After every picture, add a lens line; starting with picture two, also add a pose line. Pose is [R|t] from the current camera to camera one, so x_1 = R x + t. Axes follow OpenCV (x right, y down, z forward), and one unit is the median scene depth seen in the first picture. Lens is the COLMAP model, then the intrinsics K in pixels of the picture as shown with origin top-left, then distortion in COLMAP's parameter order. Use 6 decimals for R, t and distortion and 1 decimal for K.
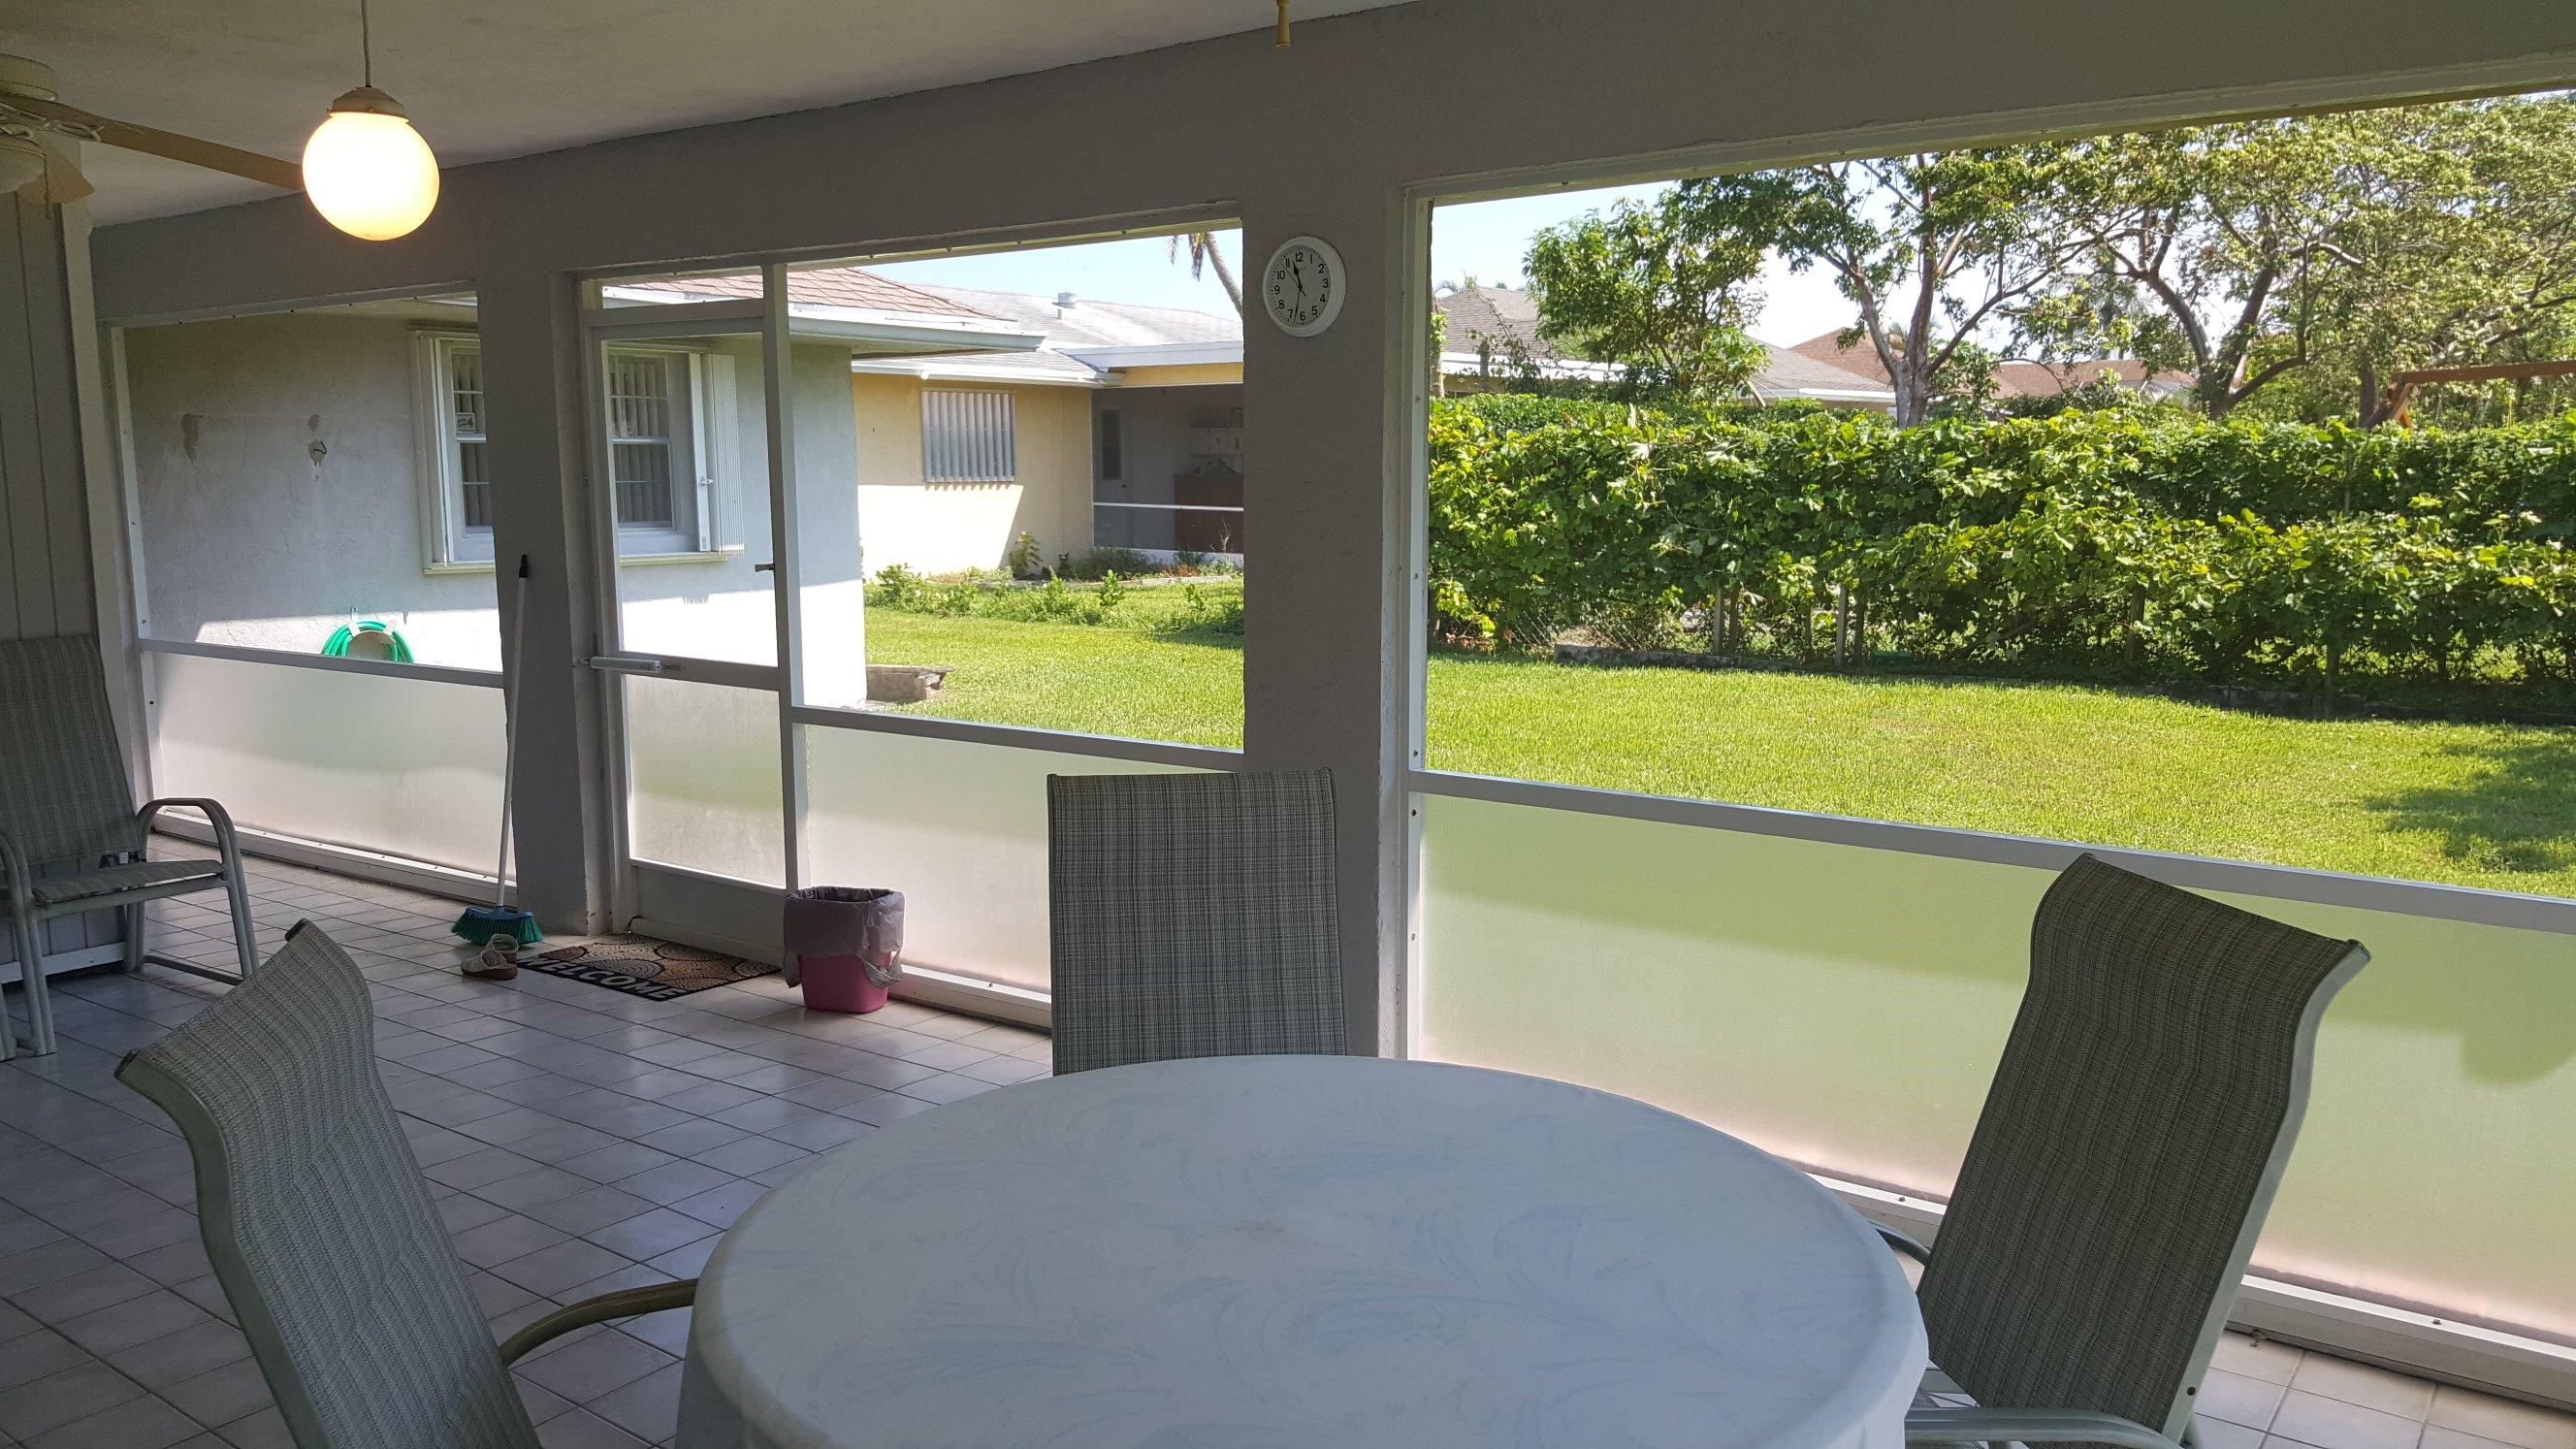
lens RADIAL K [[2034.6, 0, 1285.0], [0, 2034.6, 776.4], [0, 0, 1]] dist [0.047129, -0.000323]
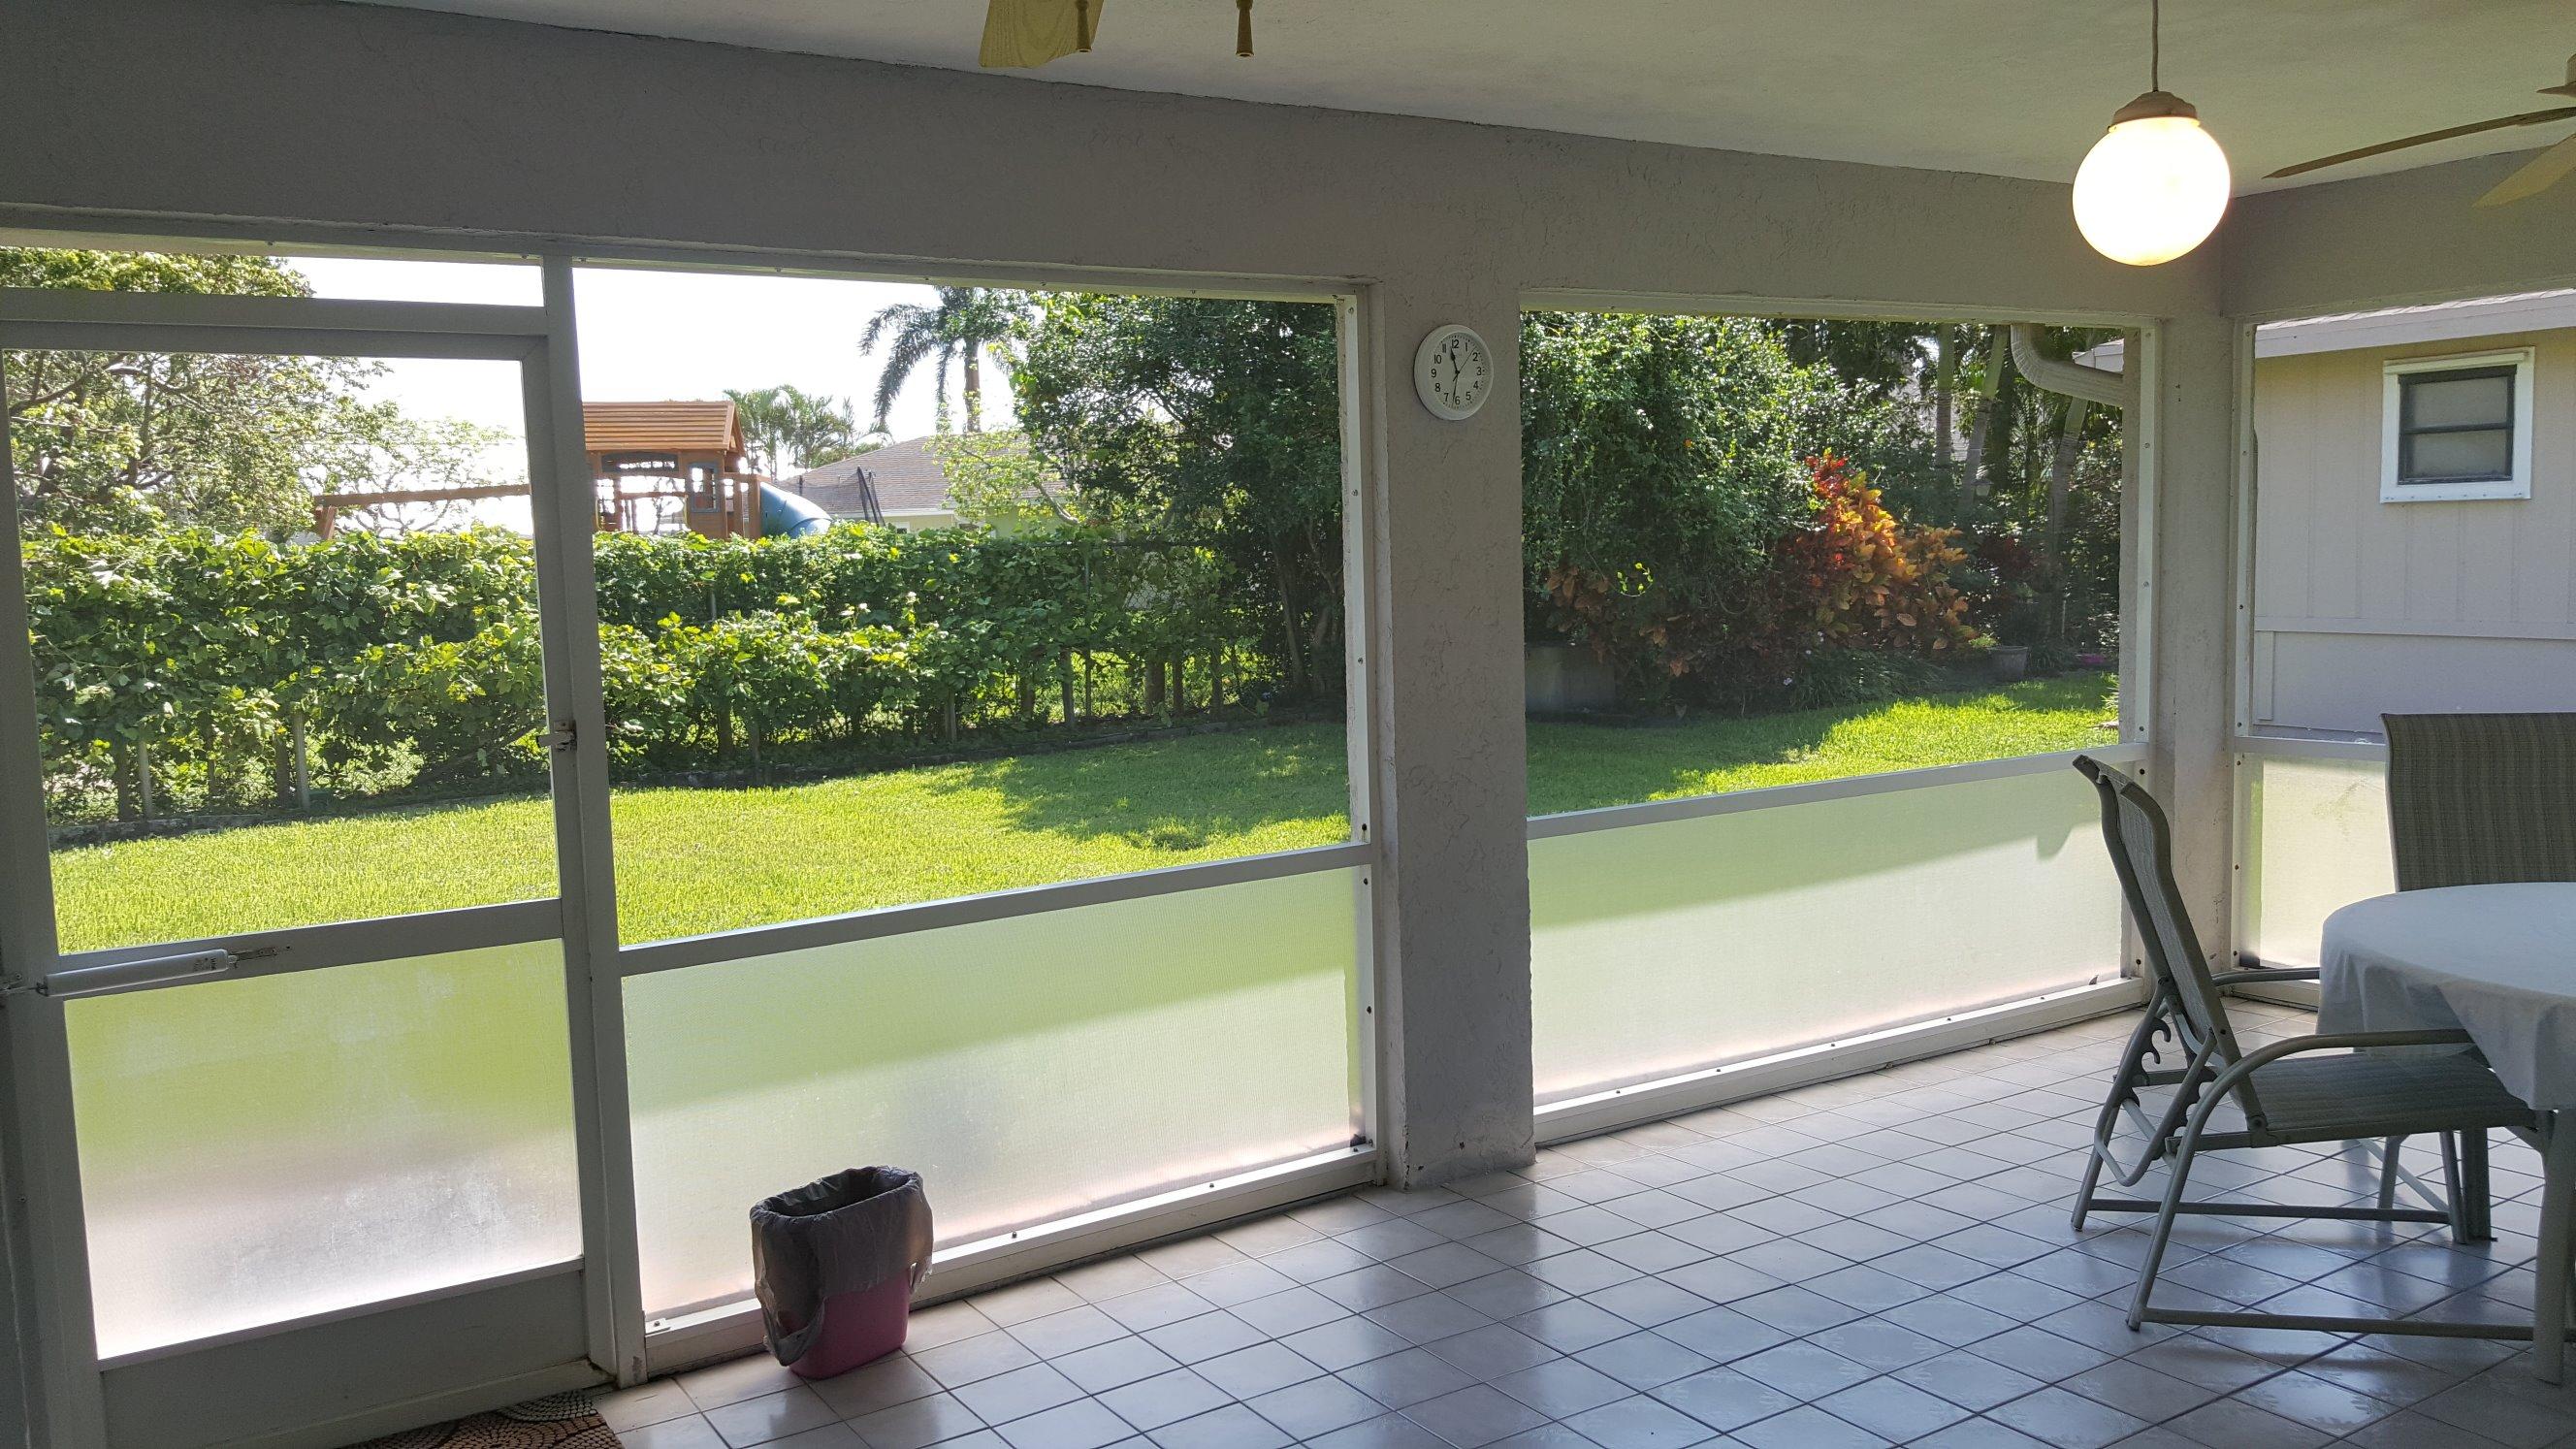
lens RADIAL K [[1962.7, 0, 1288.0], [0, 1962.7, 724.5], [0, 0, 1]] dist [0.068458, 0.000708]
pose [[0.311829, -0.095237, 0.945353, -0.689738], [0.178677, 0.983090, 0.040102, -0.083534], [-0.933187, 0.156408, 0.323572, 0.550298]]
